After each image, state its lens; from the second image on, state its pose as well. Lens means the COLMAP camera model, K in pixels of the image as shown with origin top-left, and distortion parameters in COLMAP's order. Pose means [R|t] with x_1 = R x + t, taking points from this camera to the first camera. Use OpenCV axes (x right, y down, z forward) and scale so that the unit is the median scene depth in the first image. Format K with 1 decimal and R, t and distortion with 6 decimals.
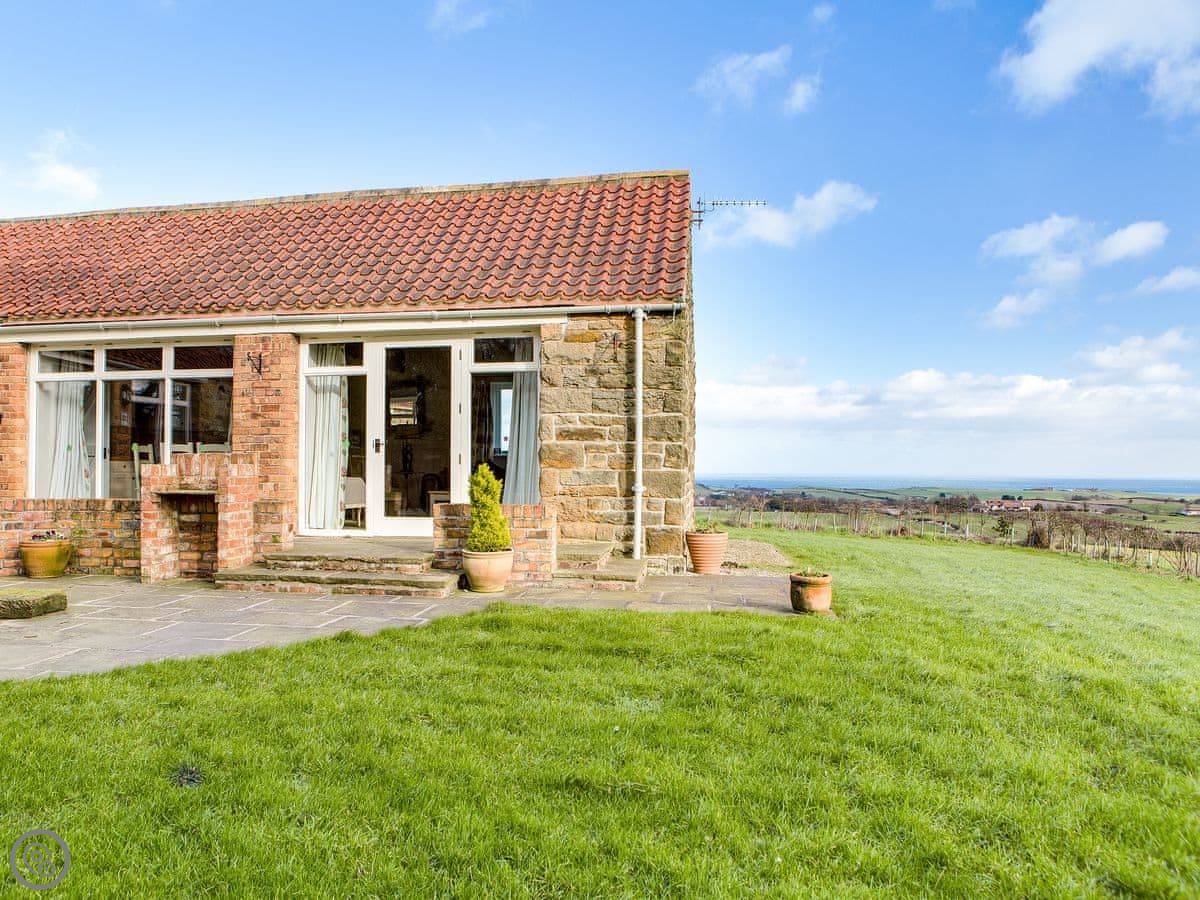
lens RADIAL K [[932.7, 0, 600.0], [0, 932.7, 450.0], [0, 0, 1]] dist [-0.092633, 0.083882]
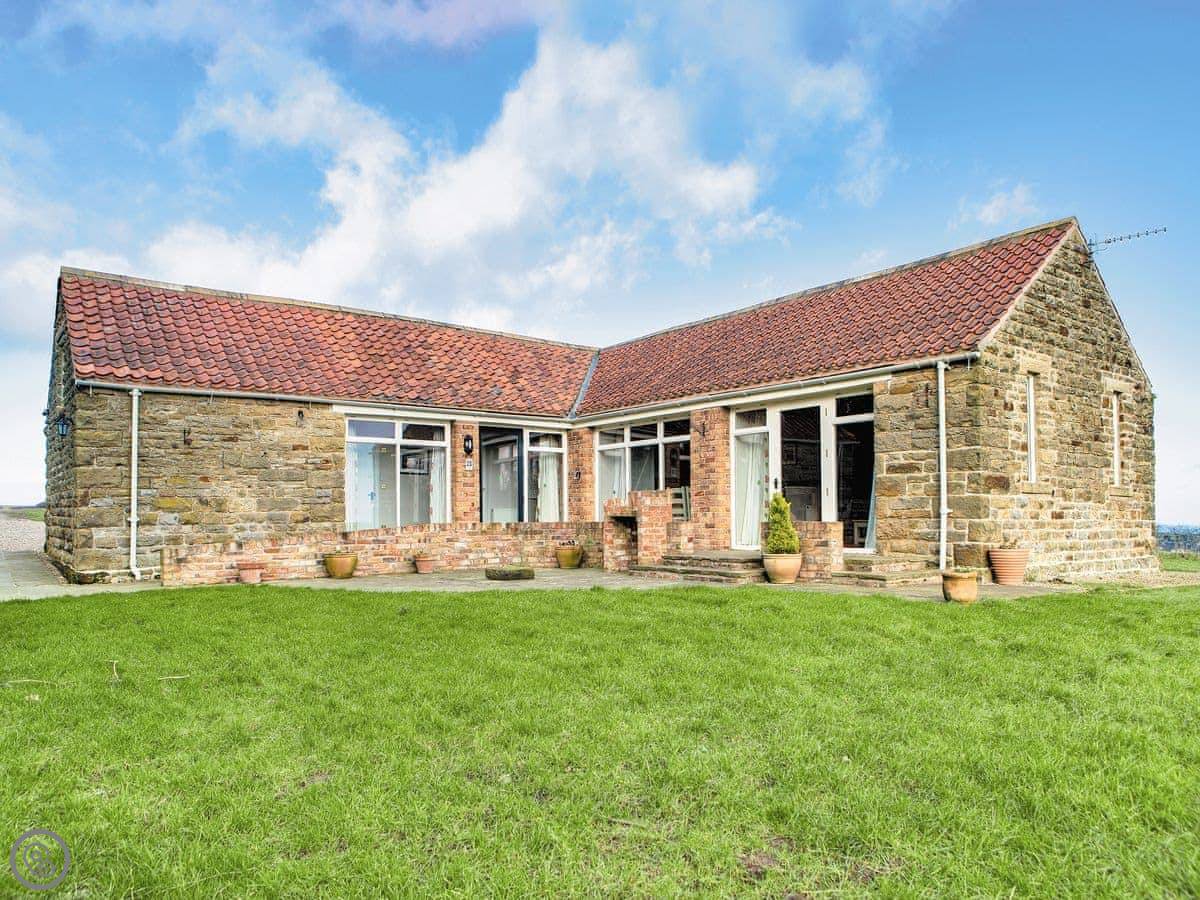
lens RADIAL K [[932.7, 0, 600.0], [0, 932.7, 450.0], [0, 0, 1]] dist [-0.092633, 0.083882]
pose [[0.711404, -0.059758, -0.700238, 0.551691], [0.019333, 0.997665, -0.065499, 0.031606], [0.702518, 0.033058, 0.710898, -0.151984]]
